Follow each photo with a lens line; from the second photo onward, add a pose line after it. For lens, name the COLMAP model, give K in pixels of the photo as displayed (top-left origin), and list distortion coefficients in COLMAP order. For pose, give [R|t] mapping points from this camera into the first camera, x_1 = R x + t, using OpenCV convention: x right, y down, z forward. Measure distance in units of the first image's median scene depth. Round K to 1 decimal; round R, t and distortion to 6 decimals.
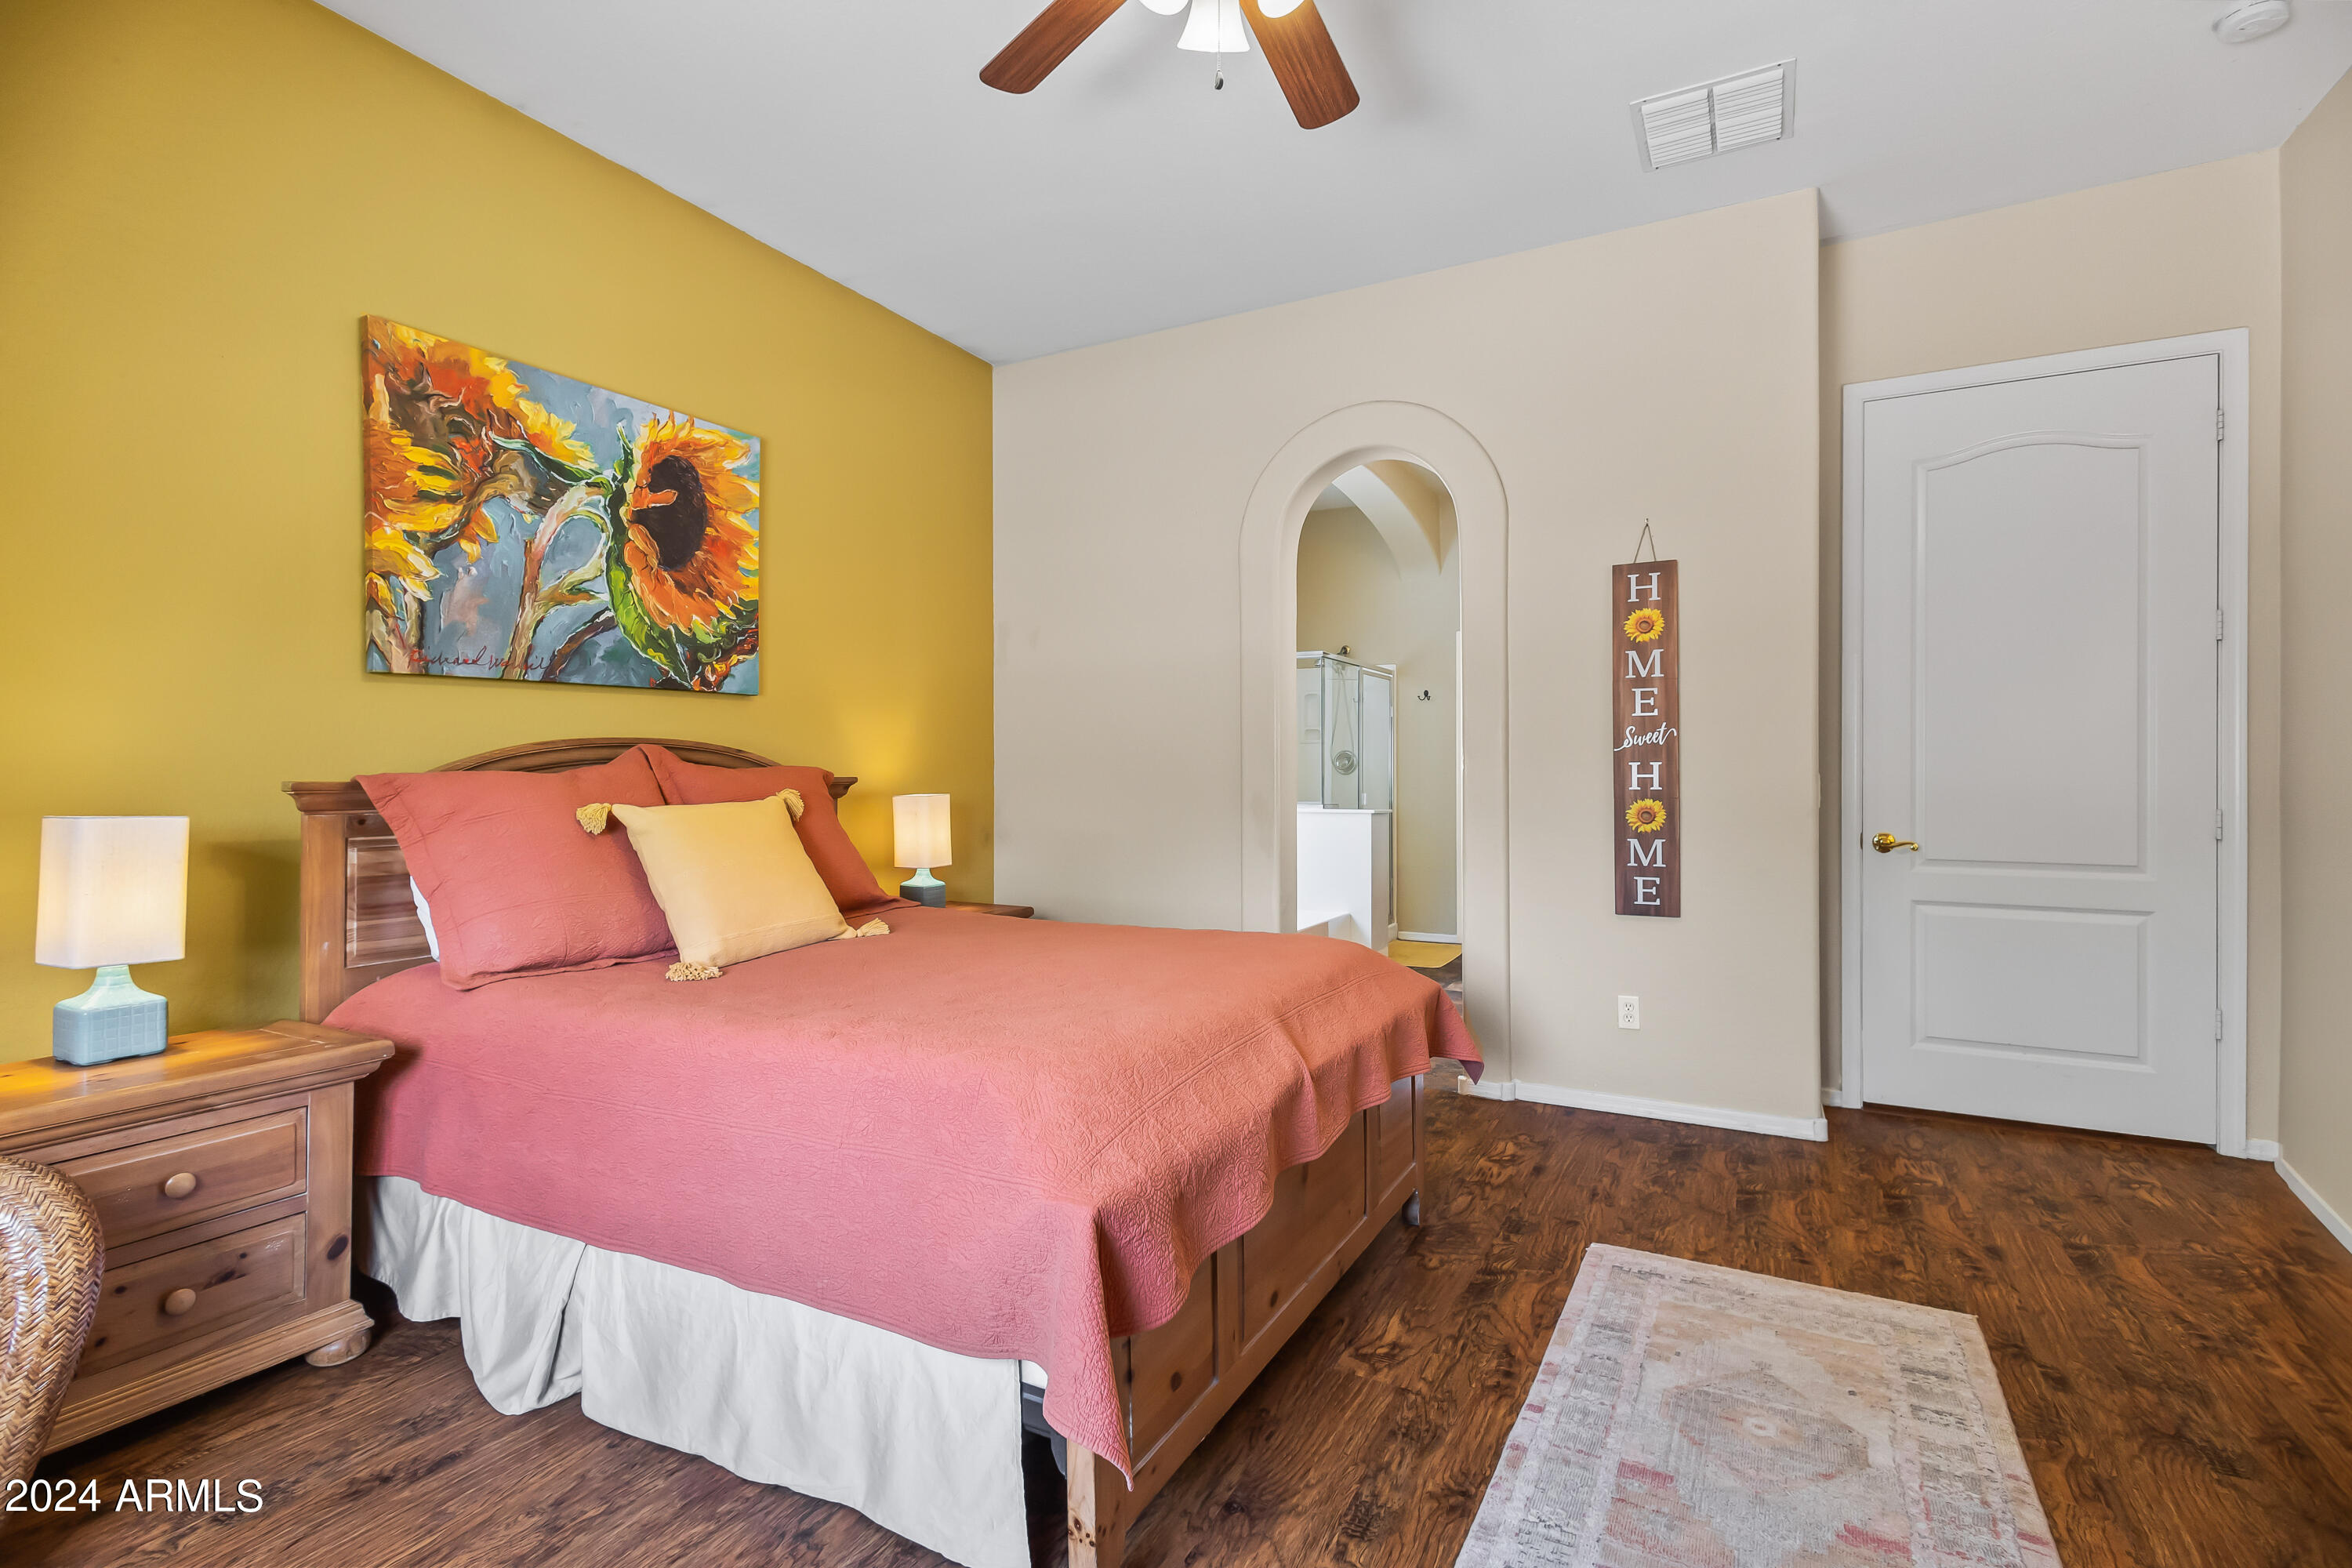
lens RADIAL K [[1094.4, 0, 1162.5], [0, 1094.4, 770.9], [0, 0, 1]] dist [0.002798, -0.000483]
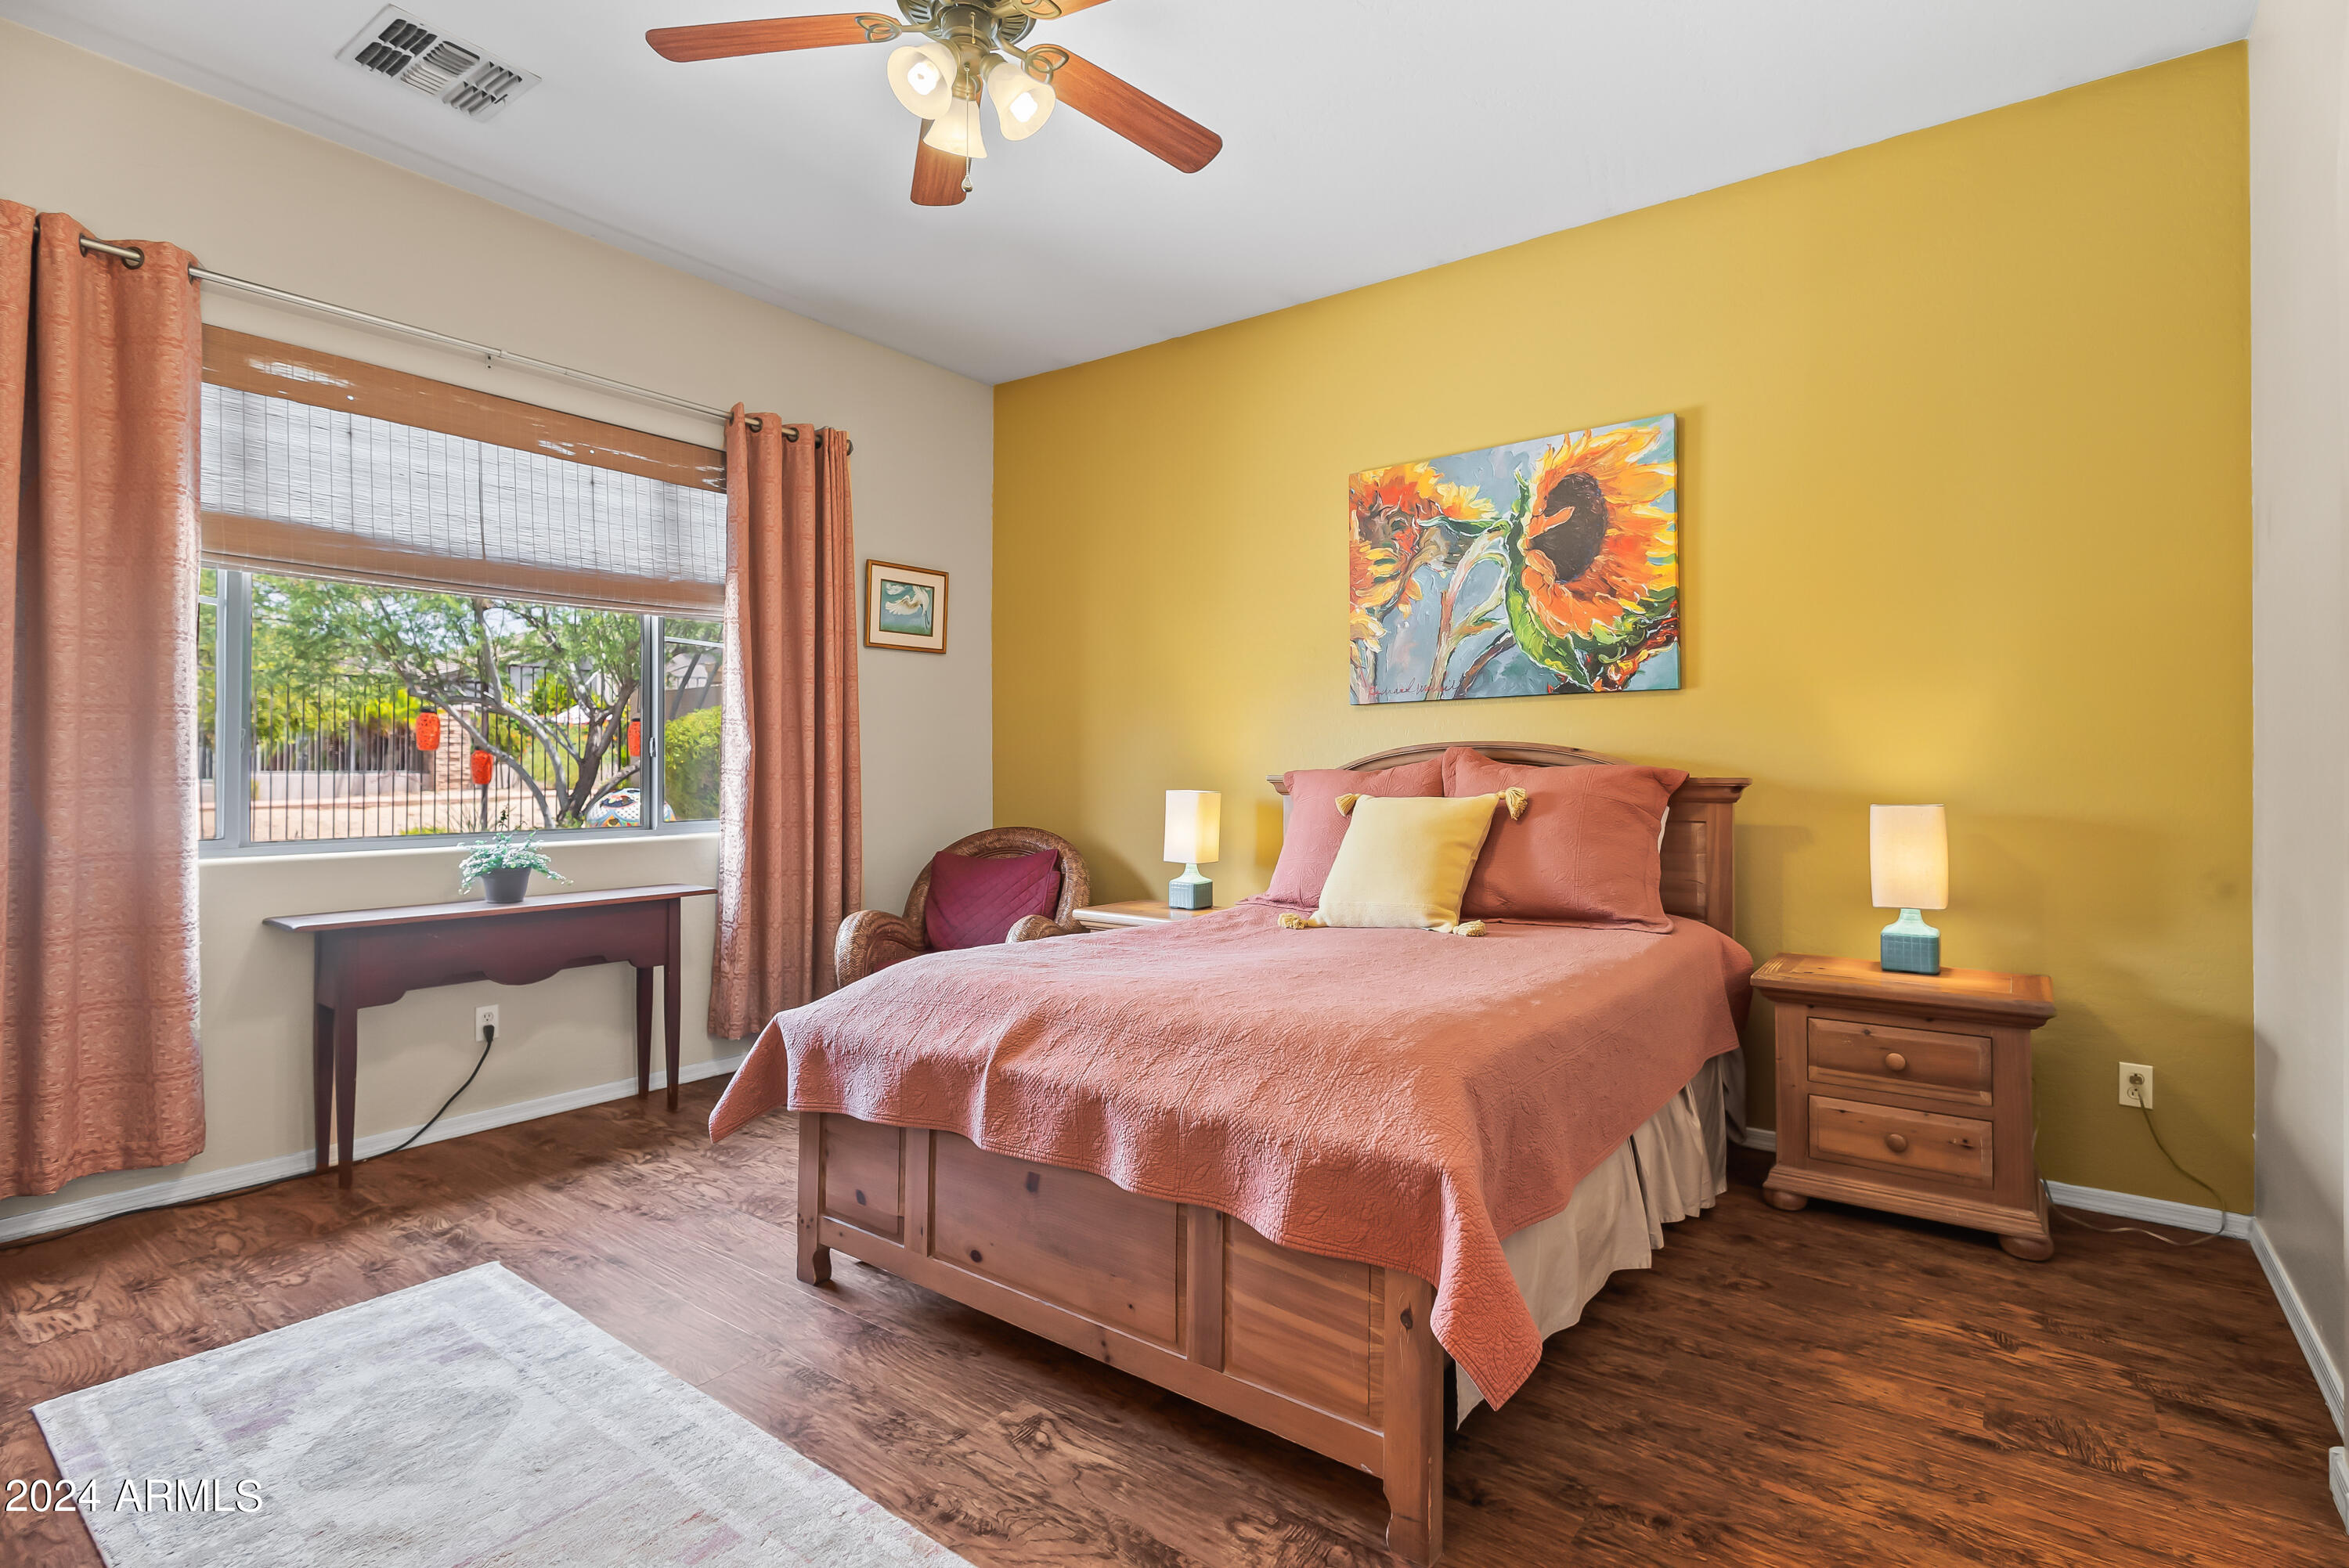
lens RADIAL K [[1092.9, 0, 1161.0], [0, 1092.9, 770.9], [0, 0, 1]] dist [0.002798, -0.000483]
pose [[-0.143303, 0.000702, -0.989679, 0.697942], [-0.004326, 0.999990, 0.001336, 0.001631], [0.989669, 0.004473, -0.143298, 0.796301]]
